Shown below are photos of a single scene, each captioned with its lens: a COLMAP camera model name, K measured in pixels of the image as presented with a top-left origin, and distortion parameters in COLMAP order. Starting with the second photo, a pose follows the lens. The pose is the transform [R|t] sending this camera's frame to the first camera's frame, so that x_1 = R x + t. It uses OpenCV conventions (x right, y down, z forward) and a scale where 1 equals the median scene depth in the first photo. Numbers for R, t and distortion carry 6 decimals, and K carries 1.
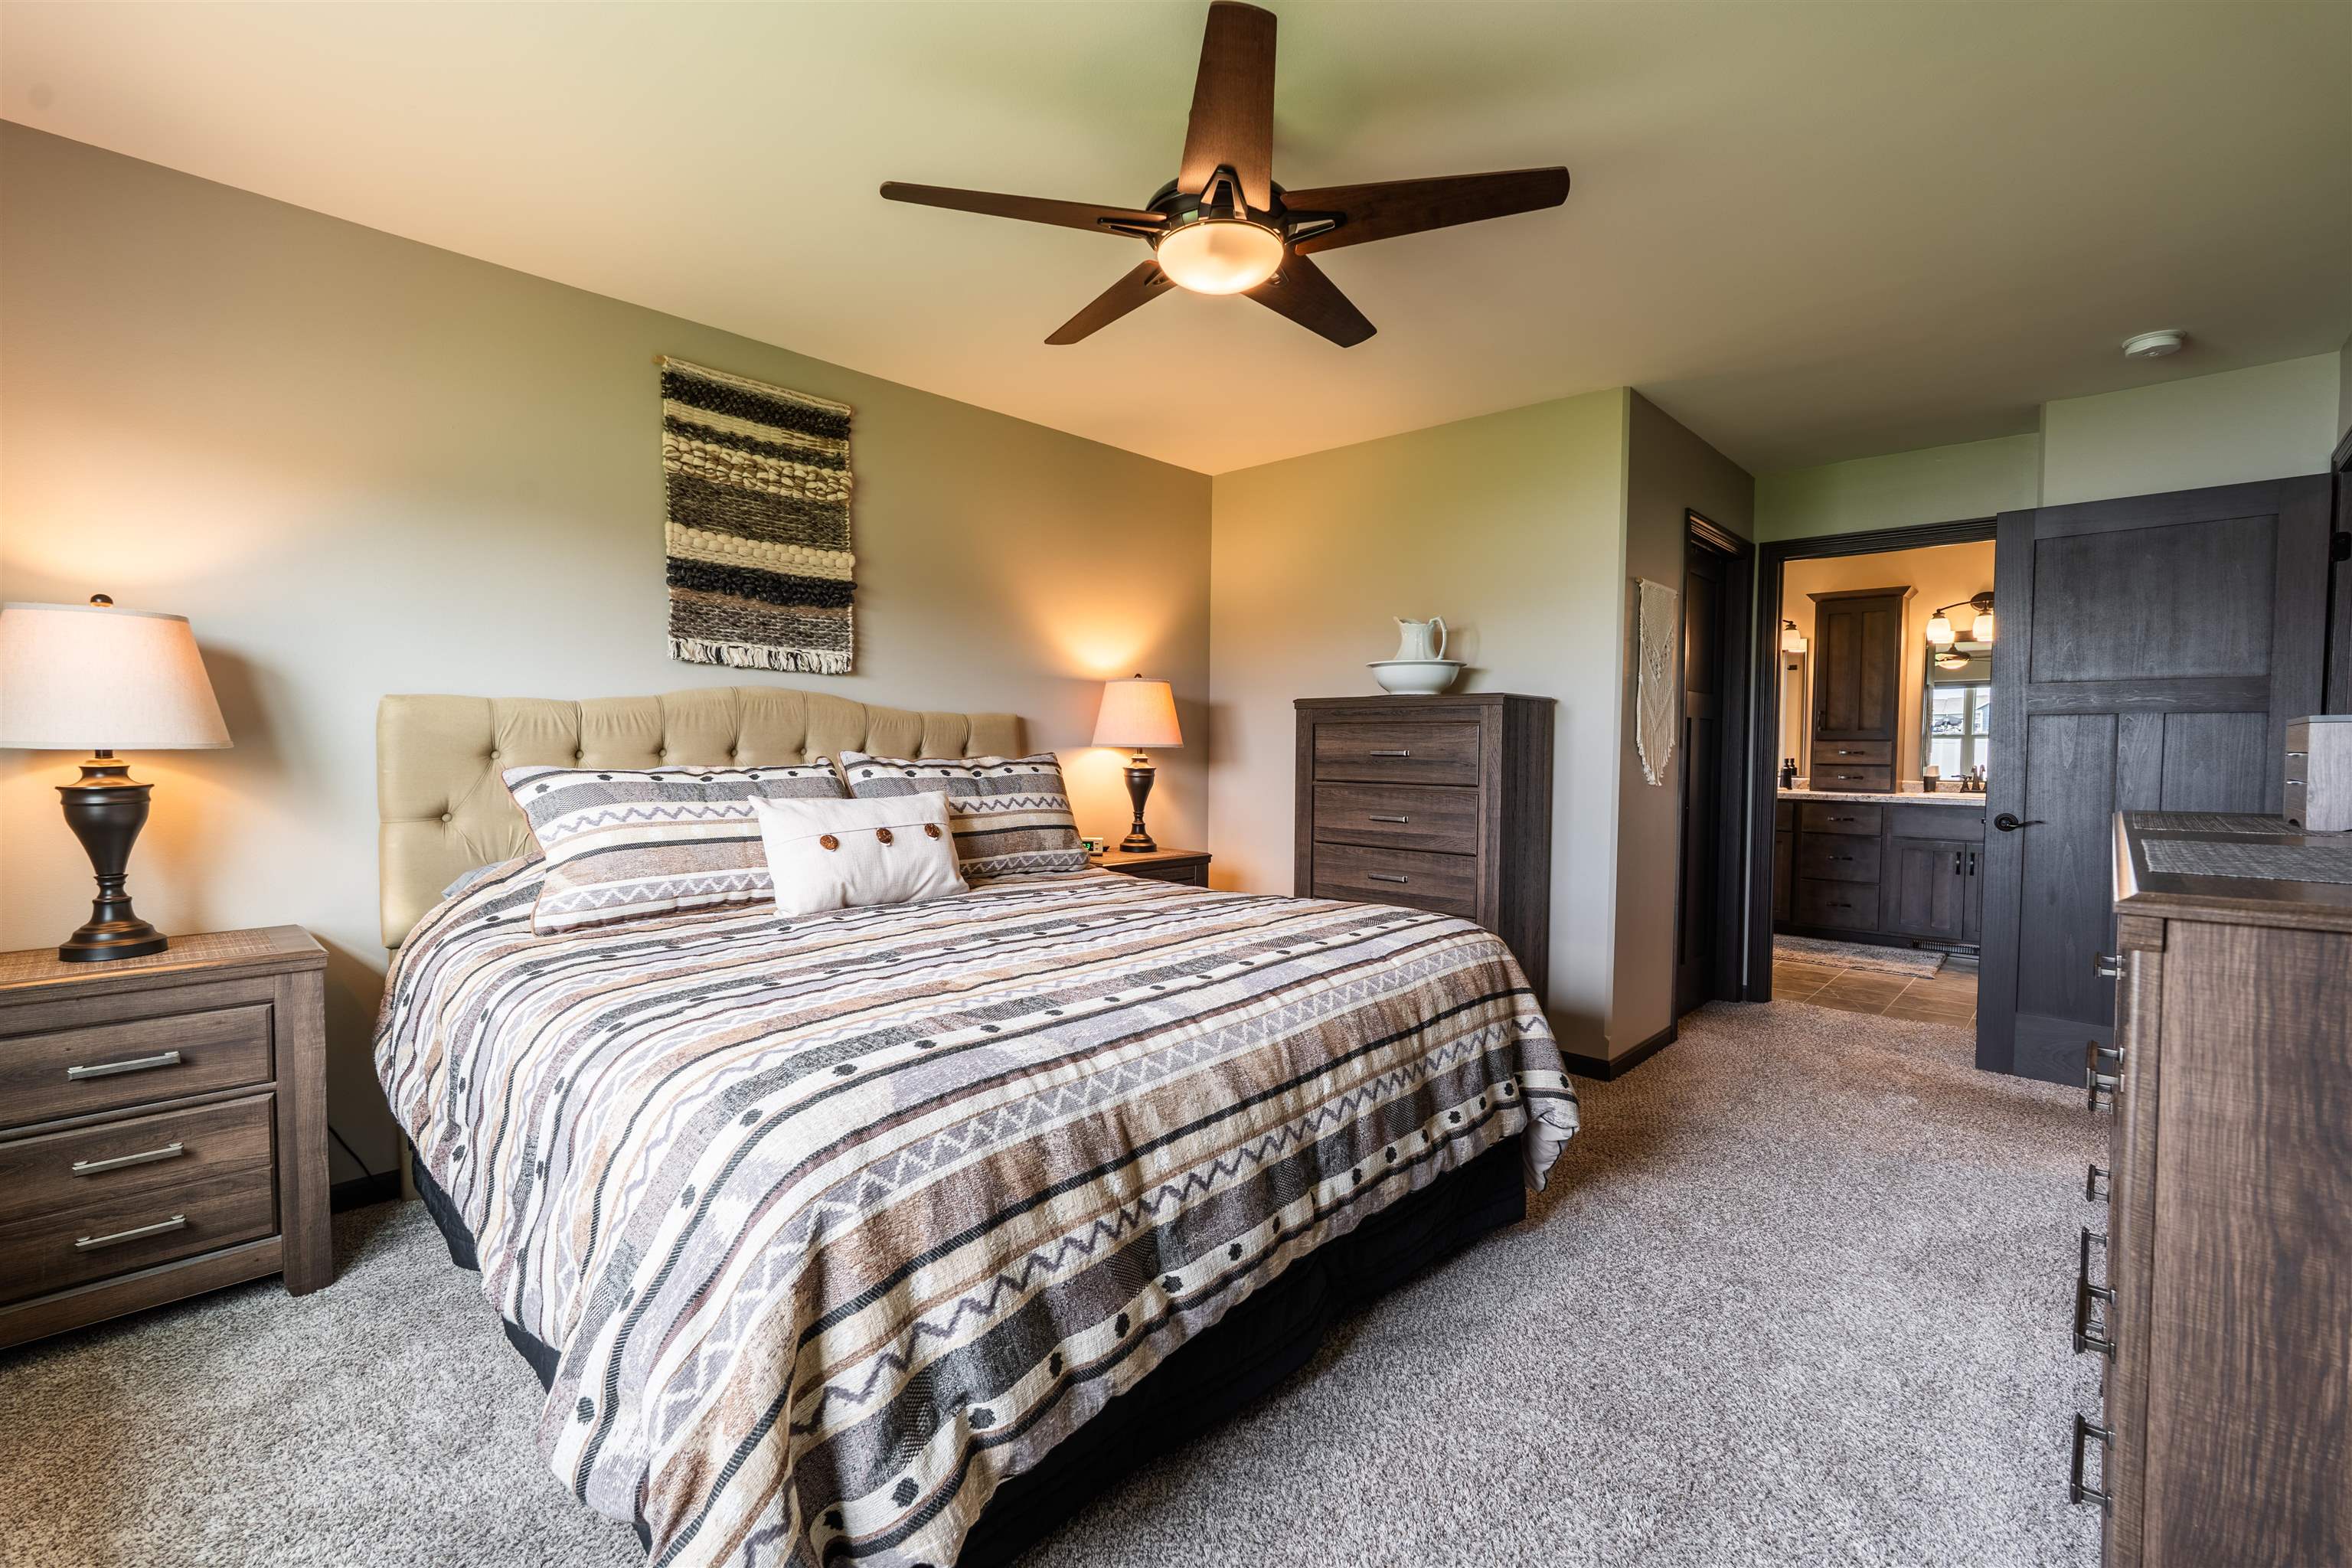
lens RADIAL K [[1020.9, 0, 1180.6], [0, 1020.9, 777.3], [0, 0, 1]] dist [-0.002301, 0.000334]
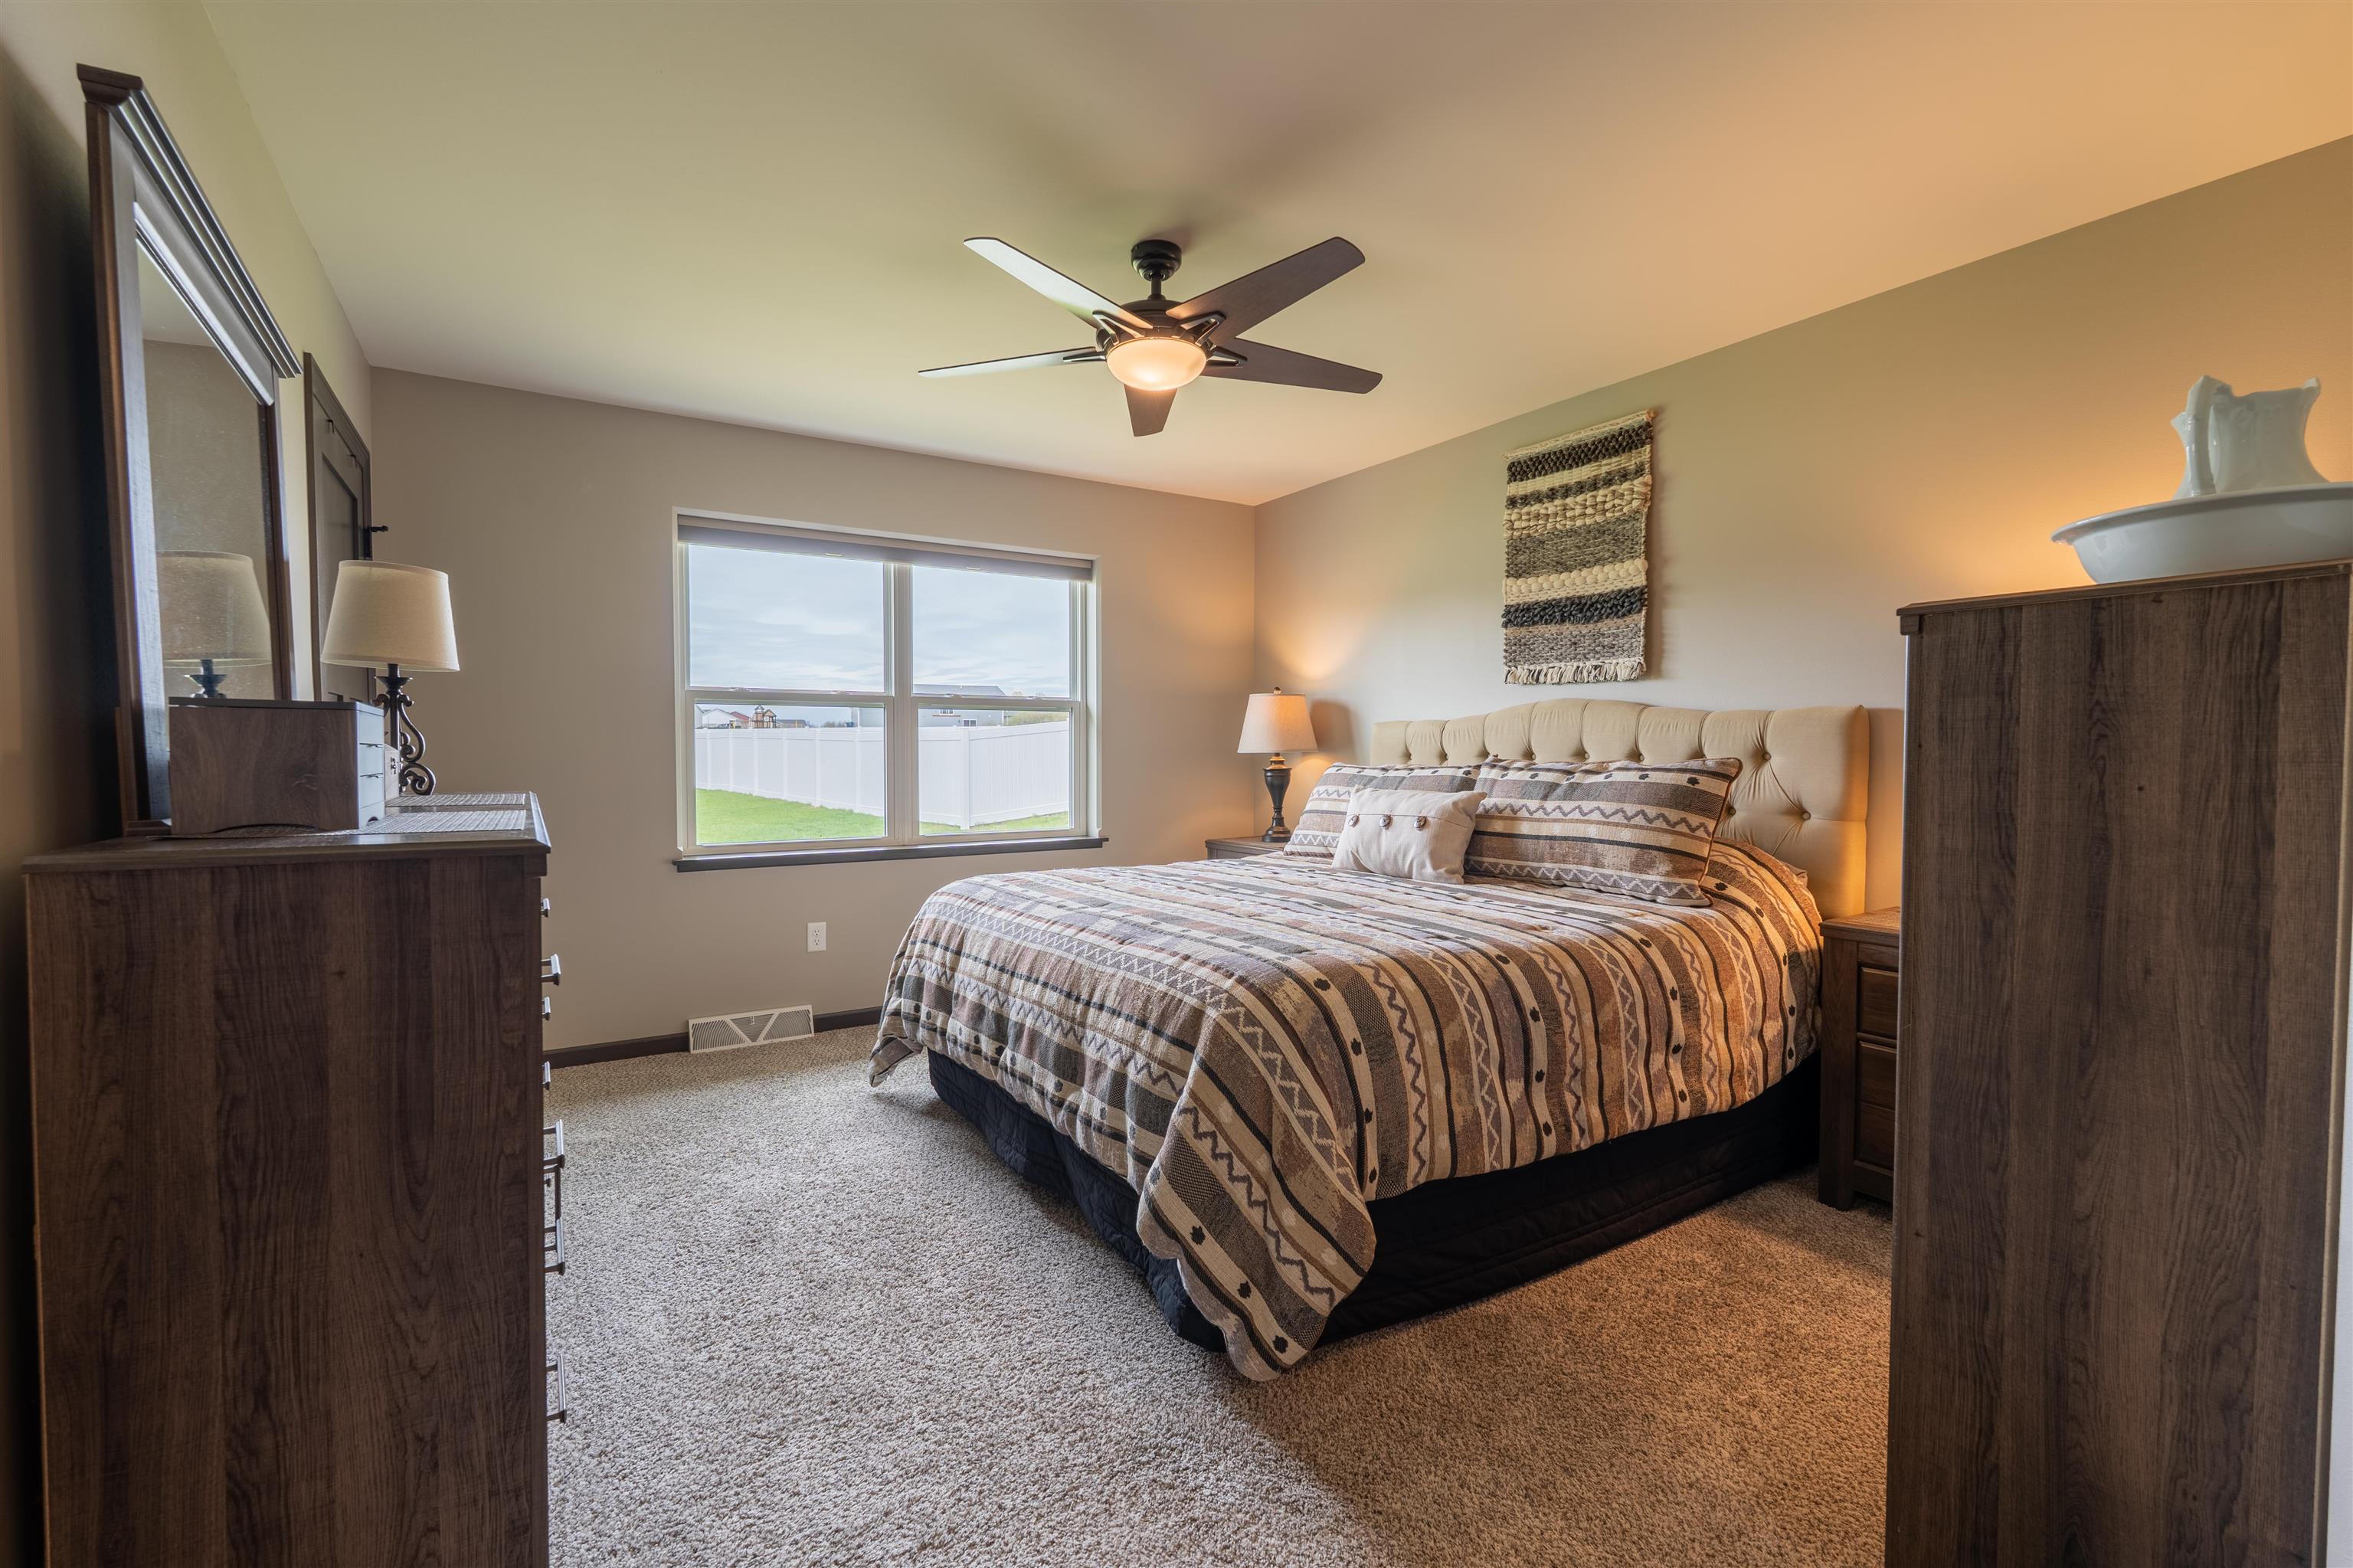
lens RADIAL K [[1021.4, 0, 1181.1], [0, 1021.4, 777.3], [0, 0, 1]] dist [-0.002301, 0.000334]
pose [[-0.248591, 0.018227, -0.968437, 0.826147], [-0.033556, 0.999061, 0.027417, -0.018468], [0.968027, 0.039312, -0.247746, 0.889173]]
